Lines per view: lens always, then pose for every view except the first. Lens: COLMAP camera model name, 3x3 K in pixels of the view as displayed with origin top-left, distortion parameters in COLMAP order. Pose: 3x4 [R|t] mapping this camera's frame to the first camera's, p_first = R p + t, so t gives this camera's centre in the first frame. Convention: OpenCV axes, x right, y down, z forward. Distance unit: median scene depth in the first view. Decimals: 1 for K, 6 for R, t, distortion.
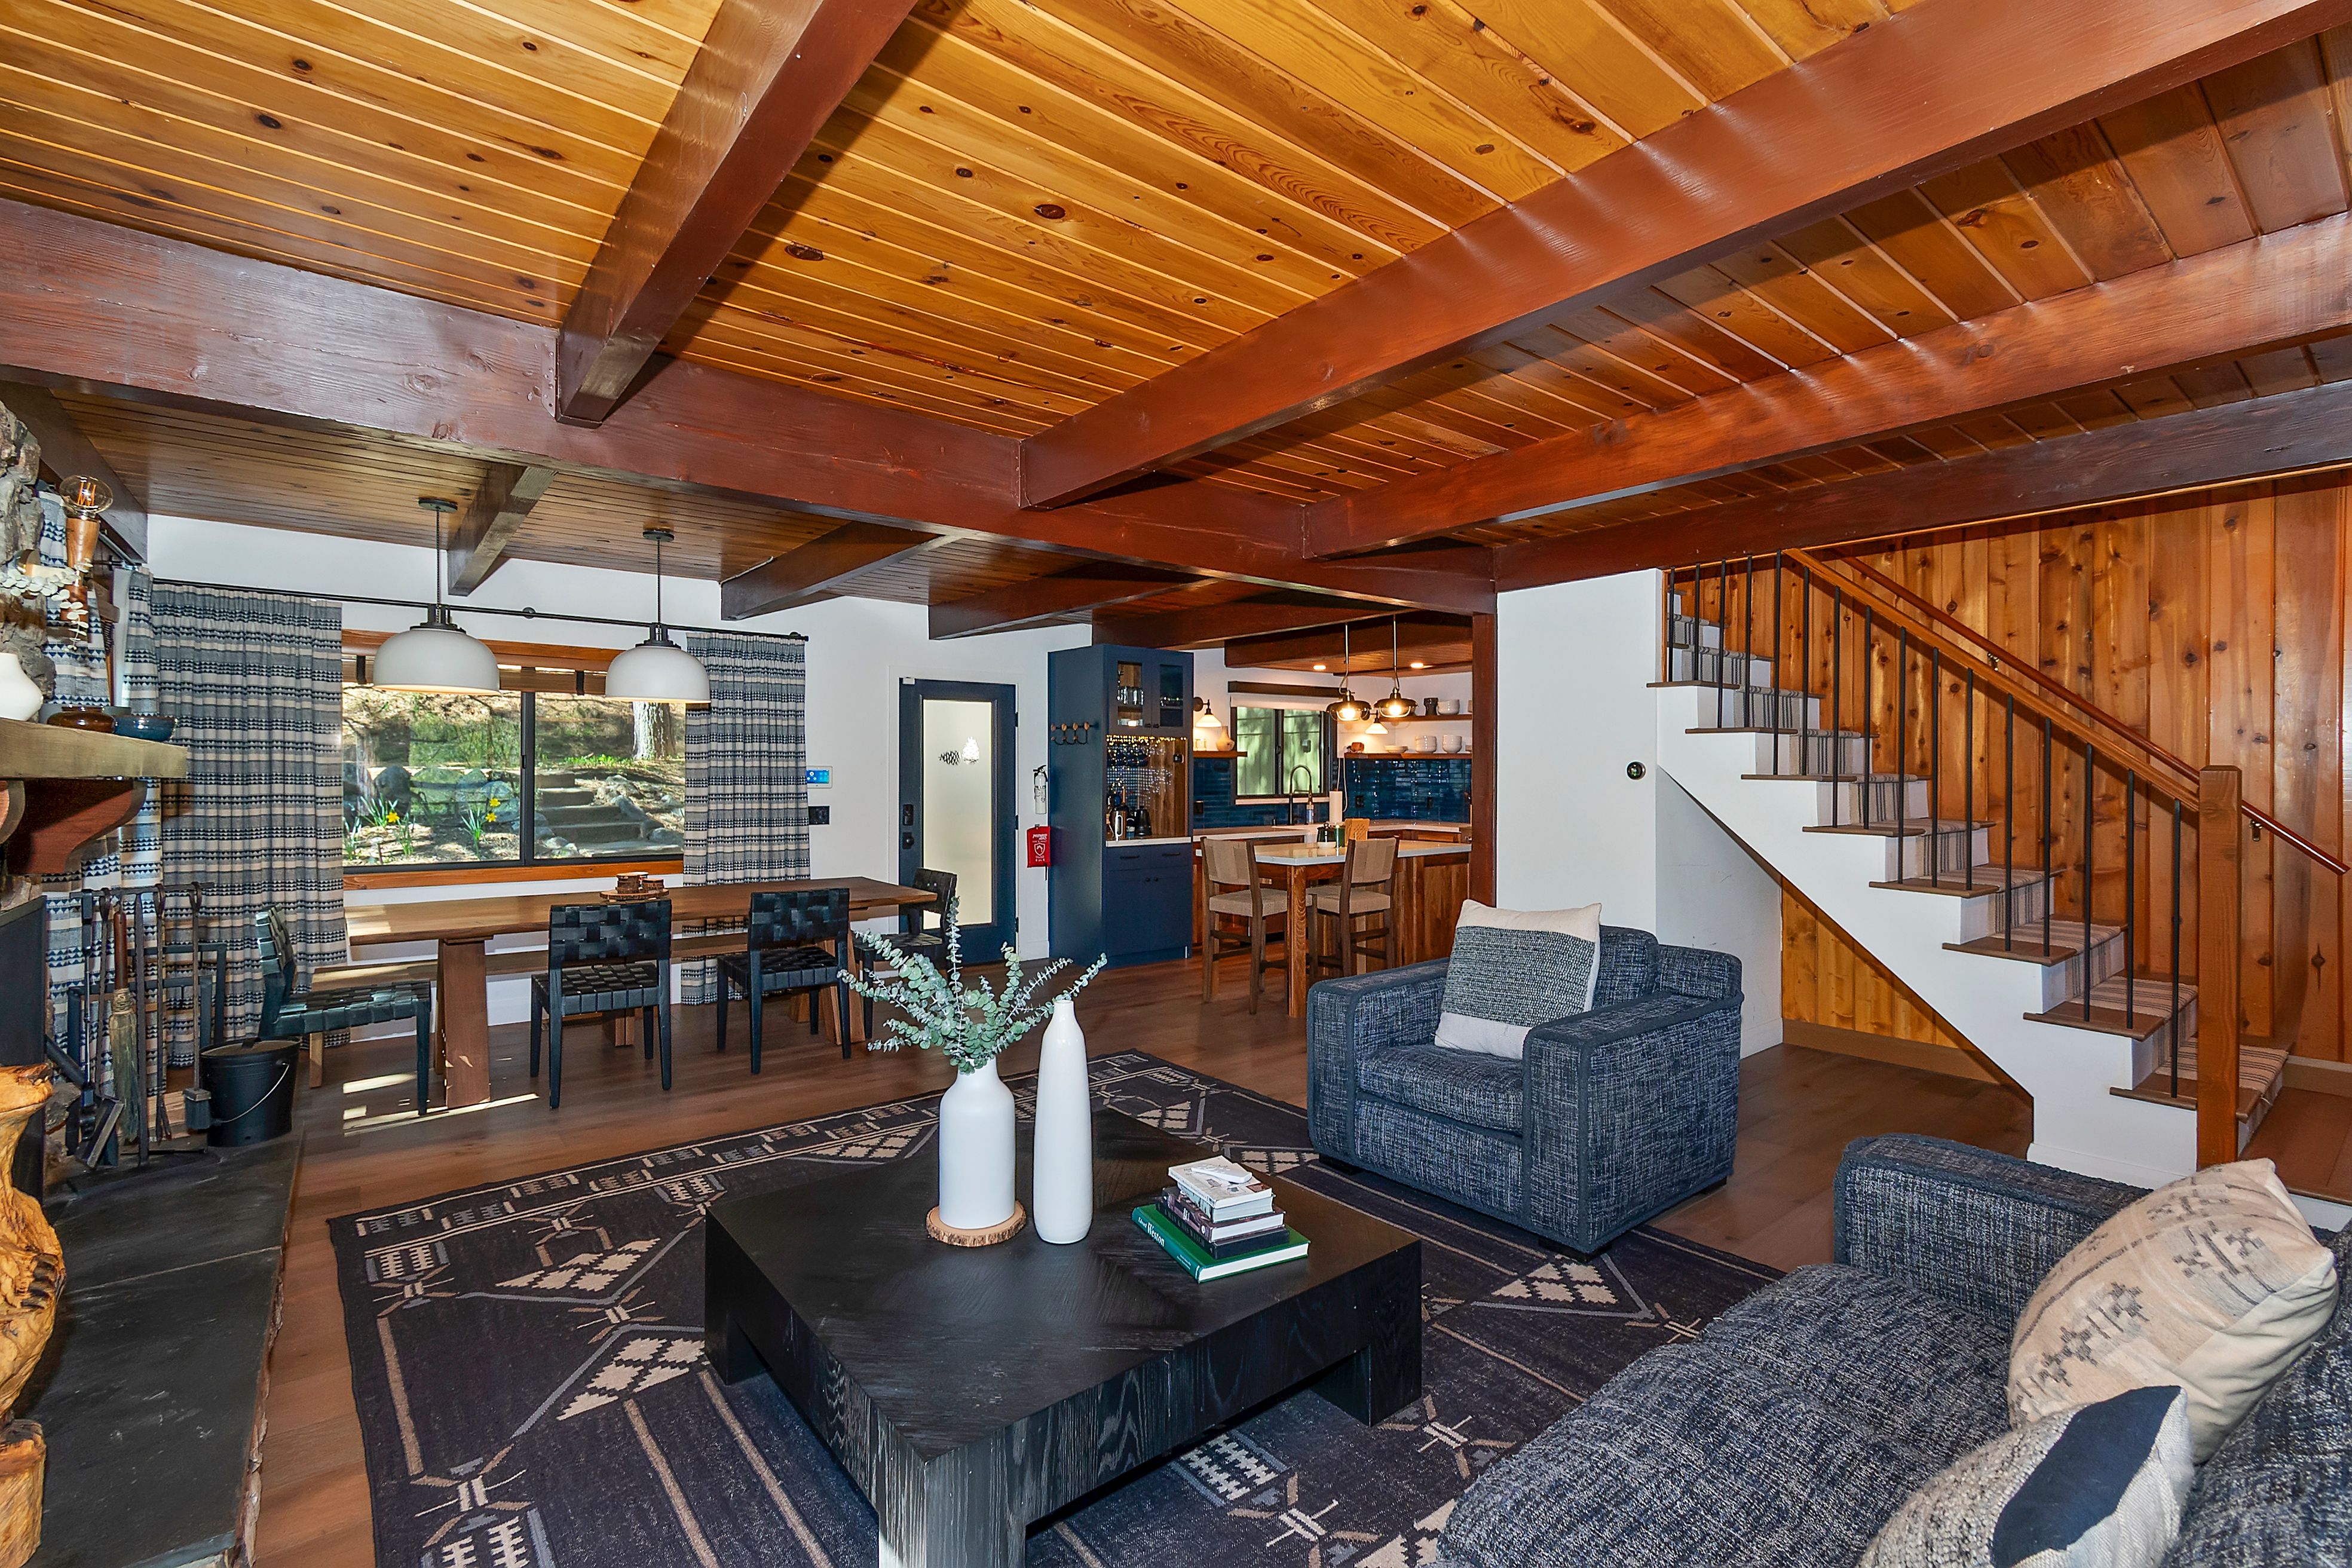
lens RADIAL K [[1047.6, 0, 1171.8], [0, 1047.6, 771.5], [0, 0, 1]] dist [0.006682, -0.002840]
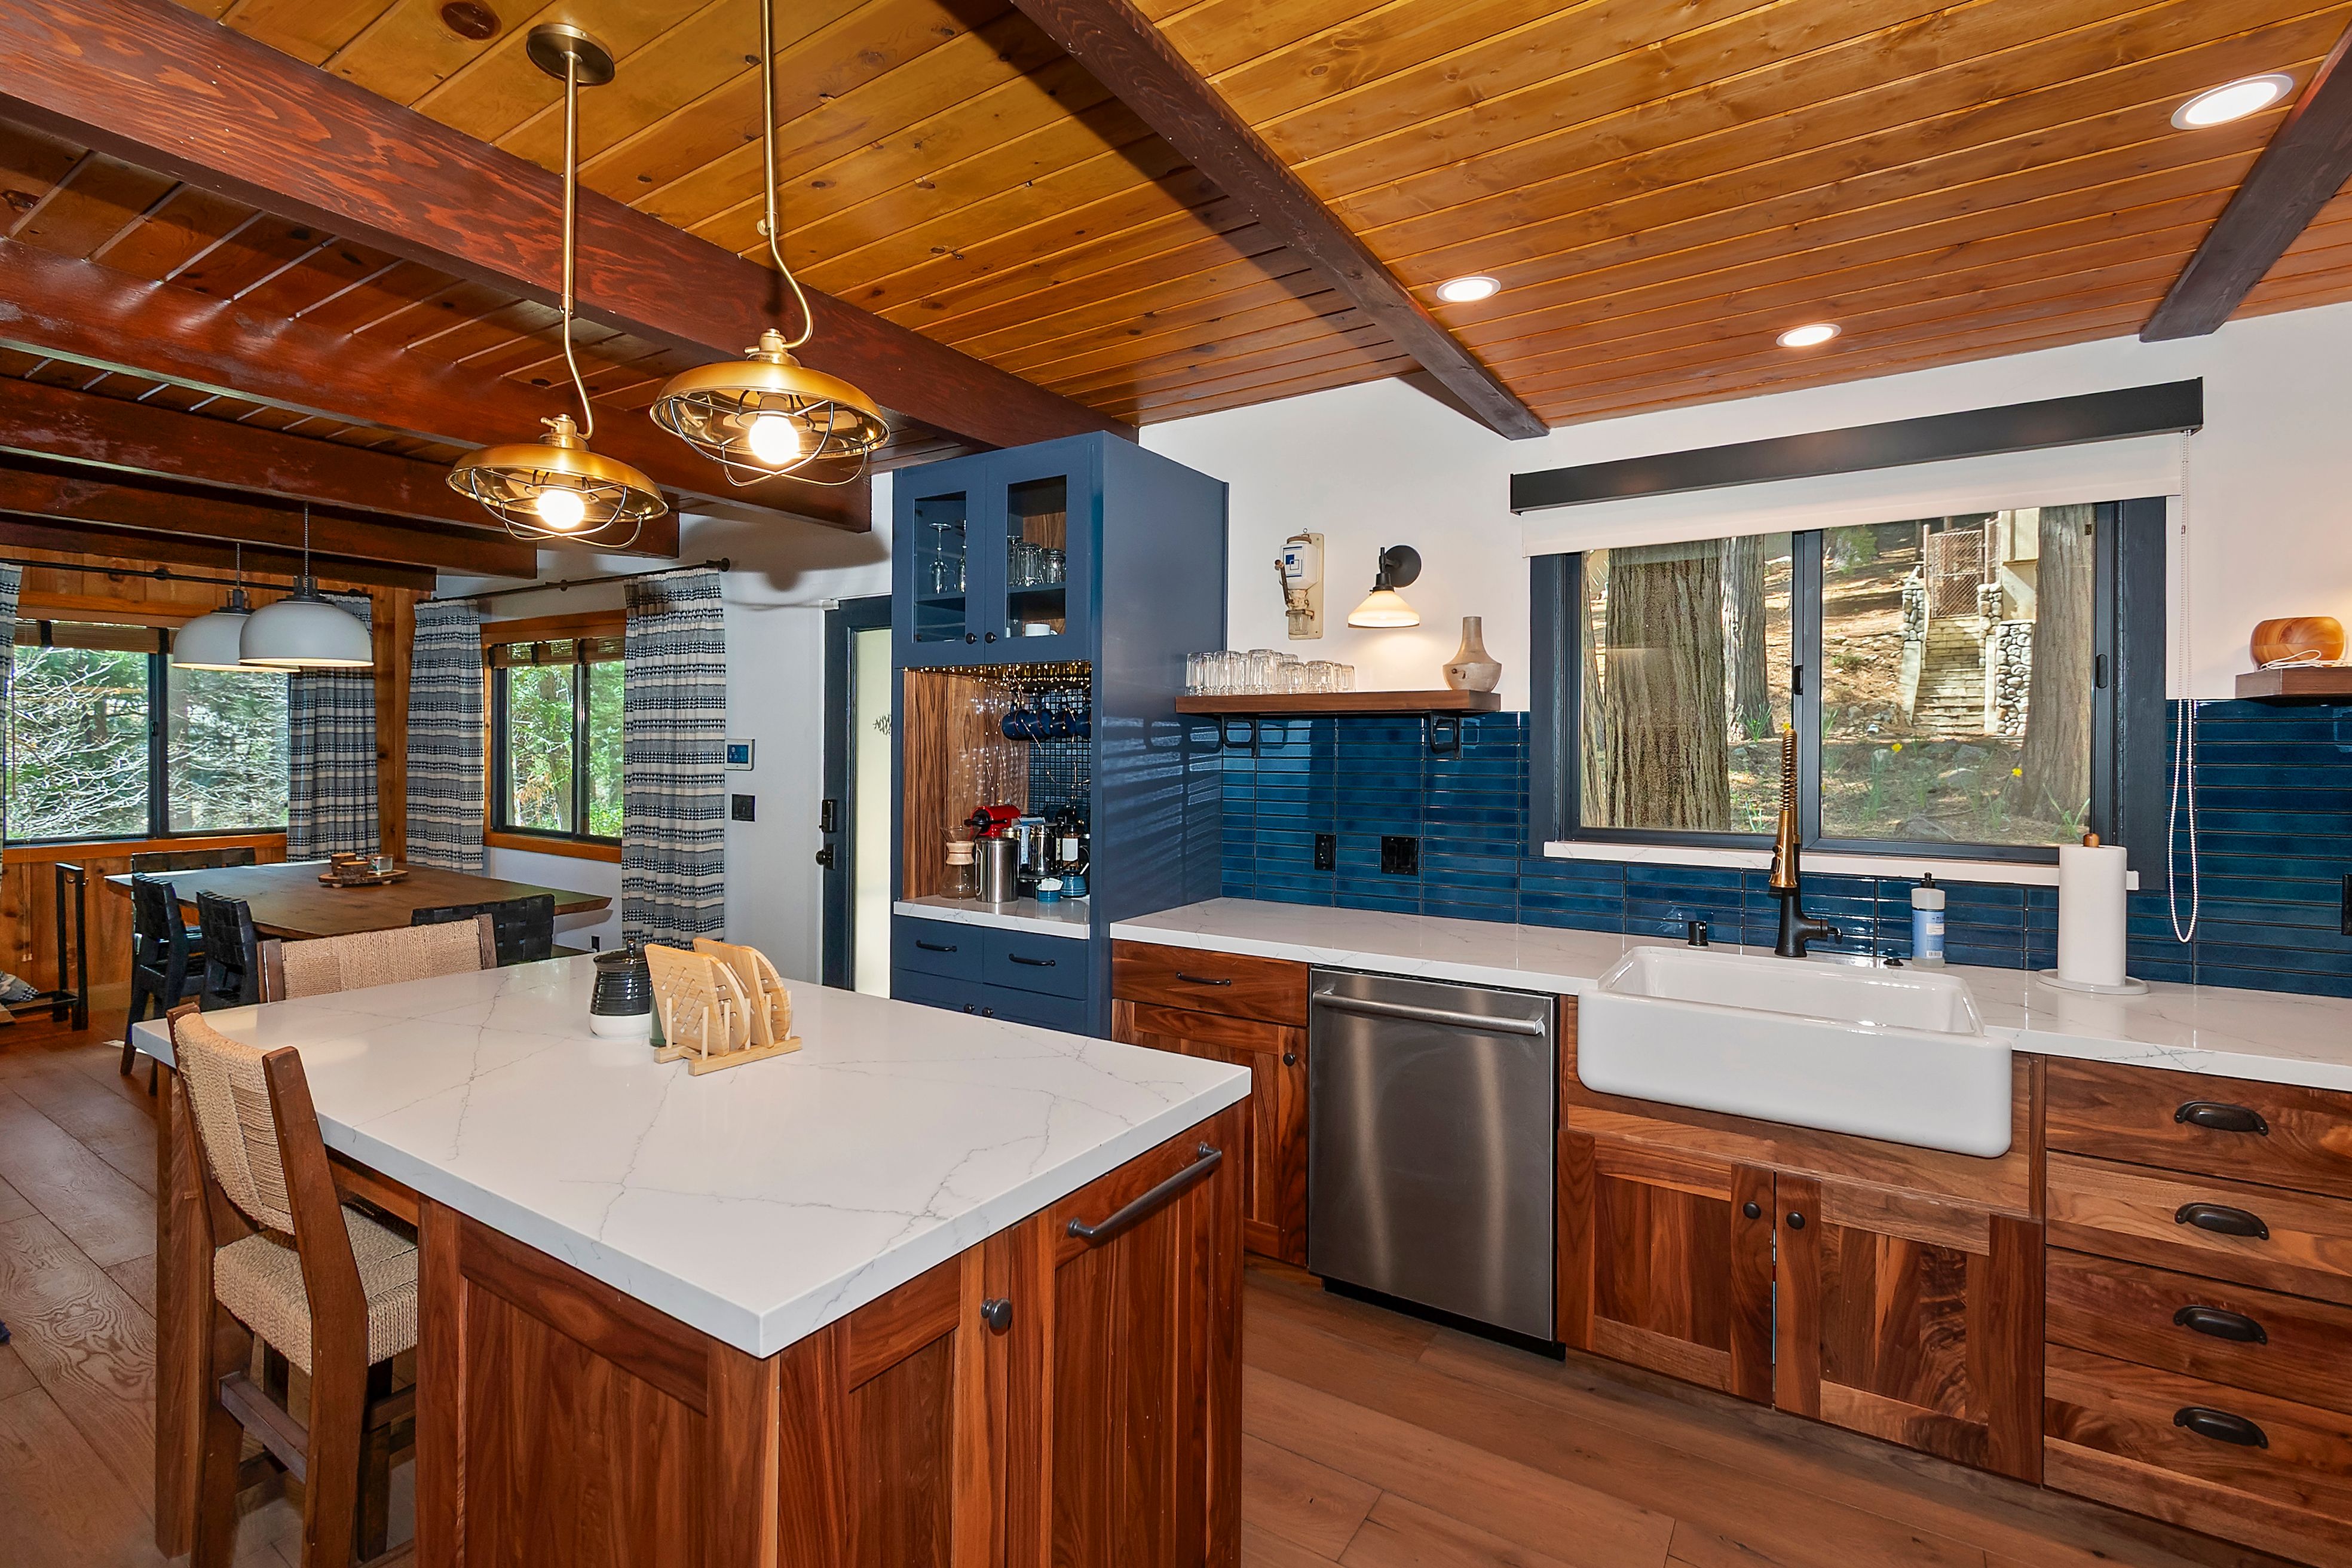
lens RADIAL K [[1047.6, 0, 1218.7], [0, 1047.6, 754.6], [0, 0, 1]] dist [0.006682, -0.002840]
pose [[0.315462, 0.005413, -0.948923, 0.396303], [-0.010254, 0.999945, 0.002295, 0.000485], [0.948883, 0.009006, 0.315501, 0.948160]]
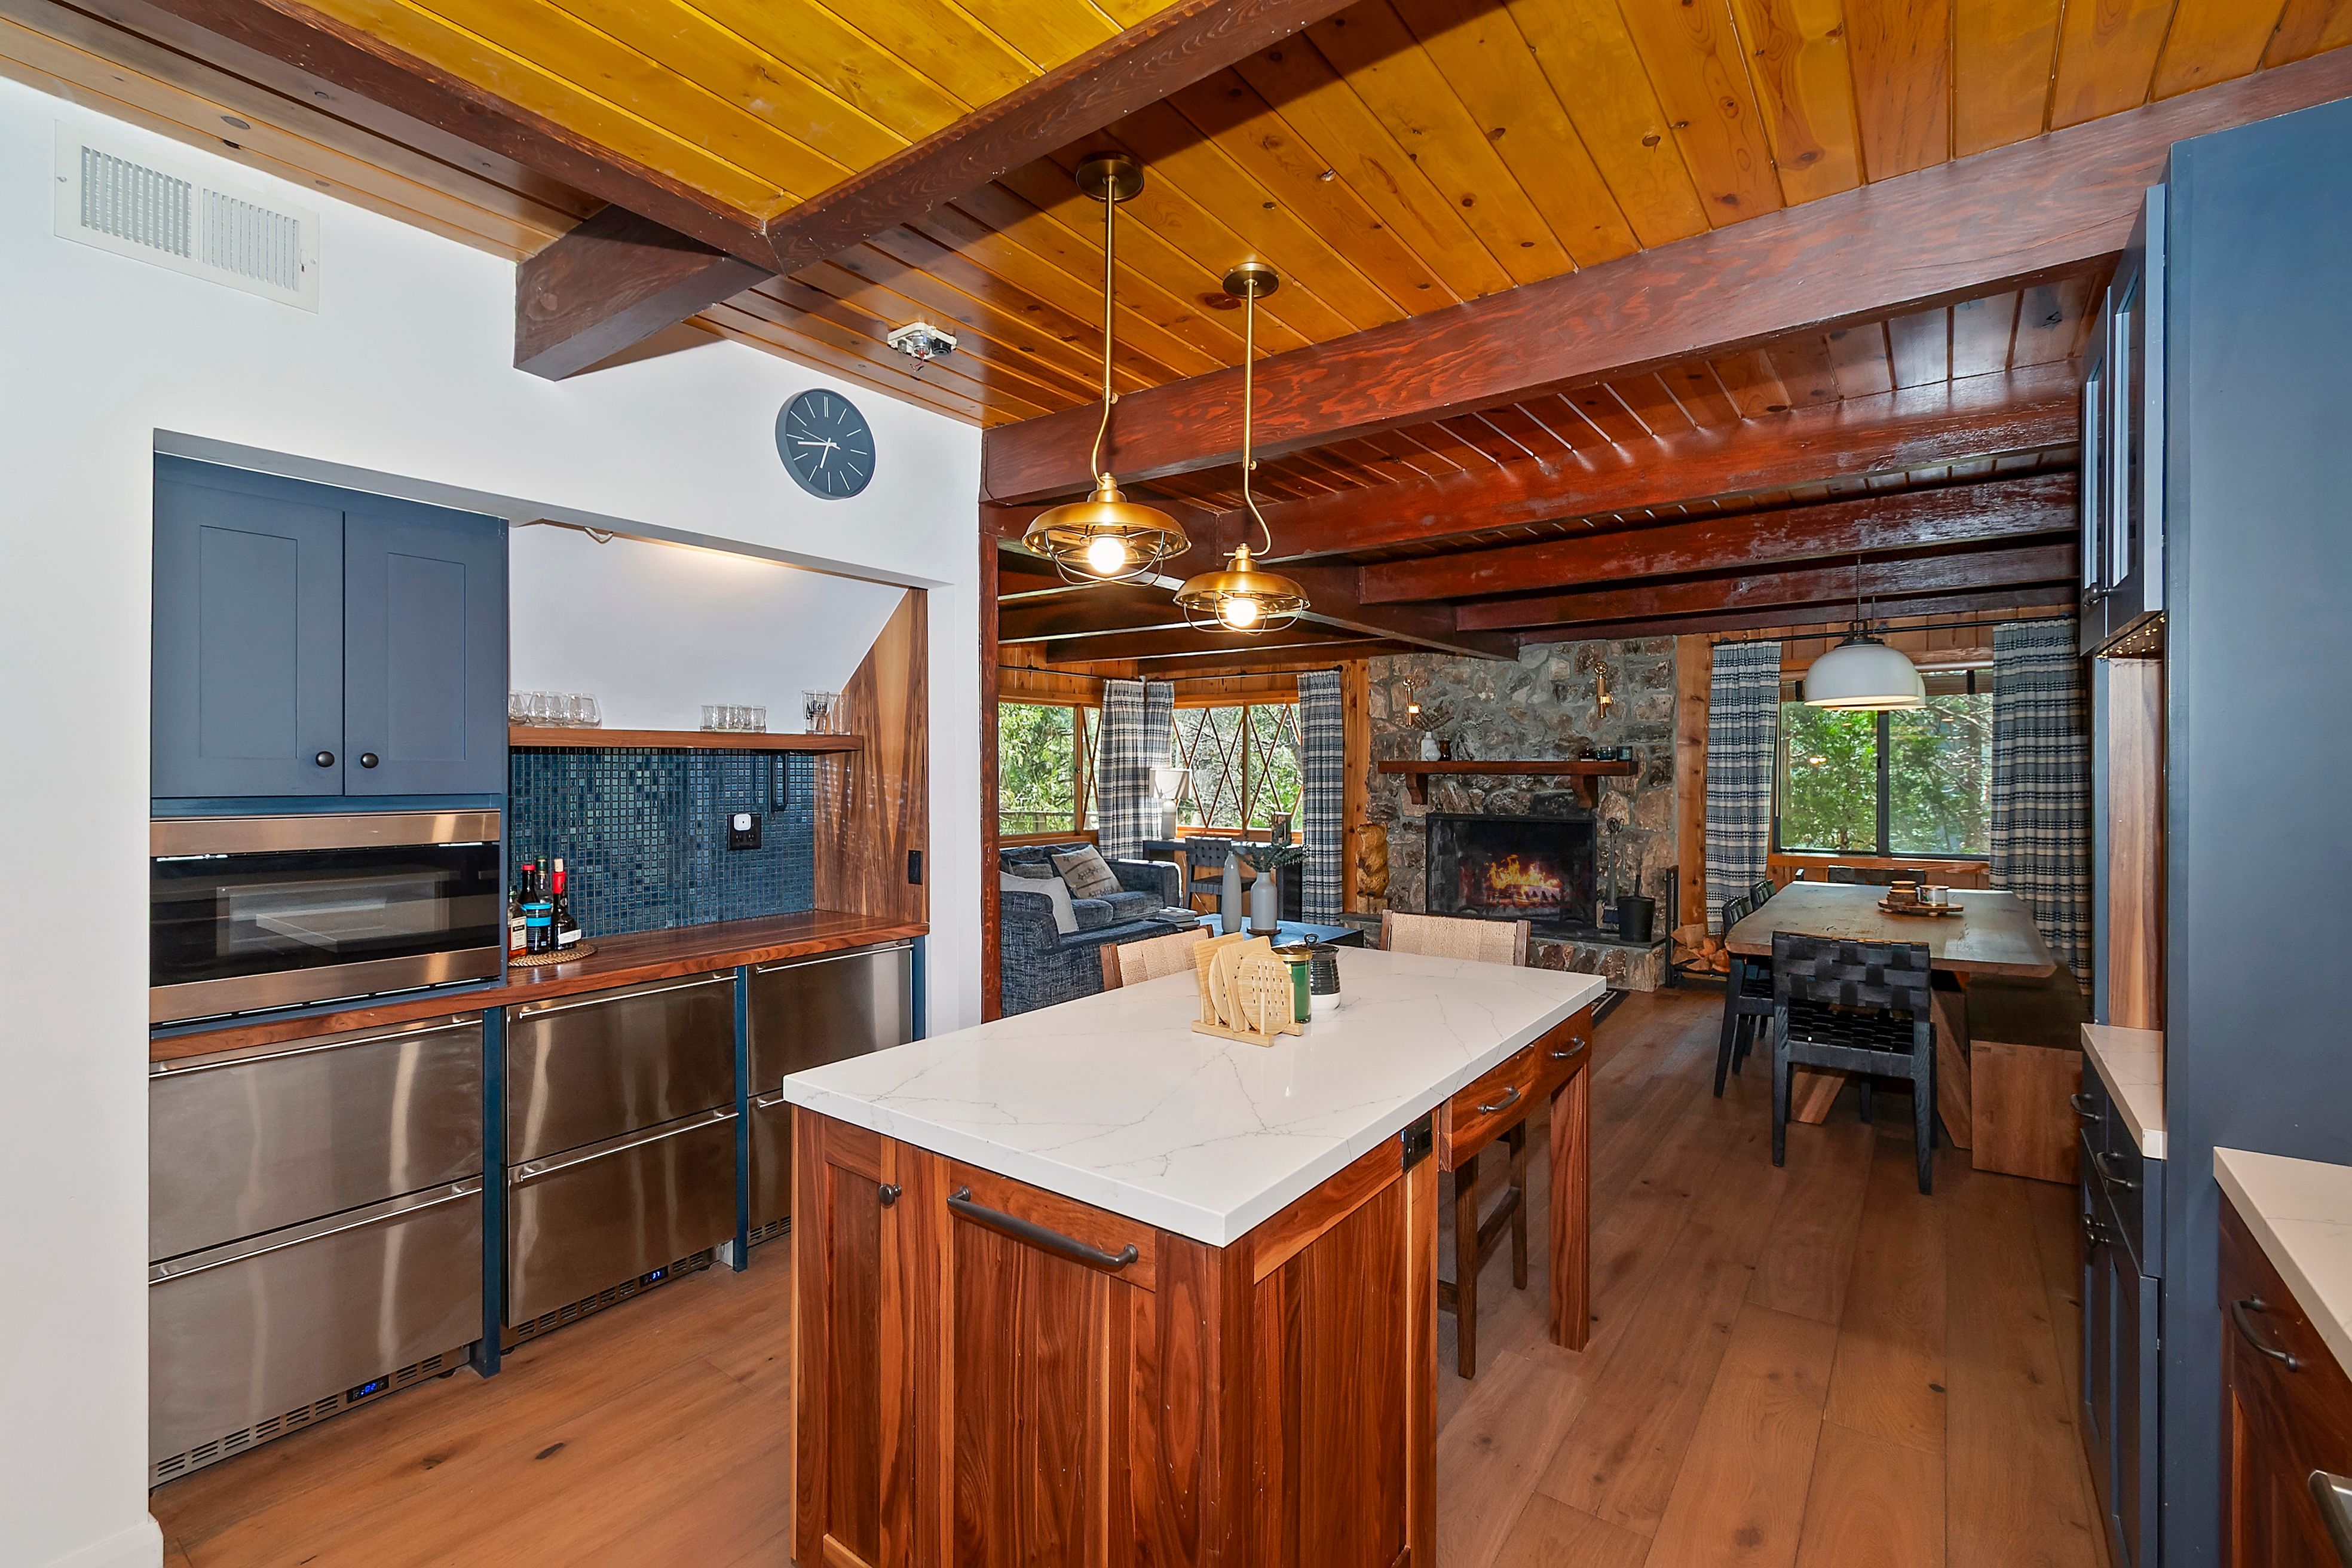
lens RADIAL K [[1047.6, 0, 1133.8], [0, 1047.6, 783.0], [0, 0, 1]] dist [0.006682, -0.002840]
pose [[-0.975483, 0.002428, -0.220060, 0.248337], [-0.000899, 0.999887, 0.015017, -0.003572], [0.220072, 0.014847, -0.975371, 1.170696]]
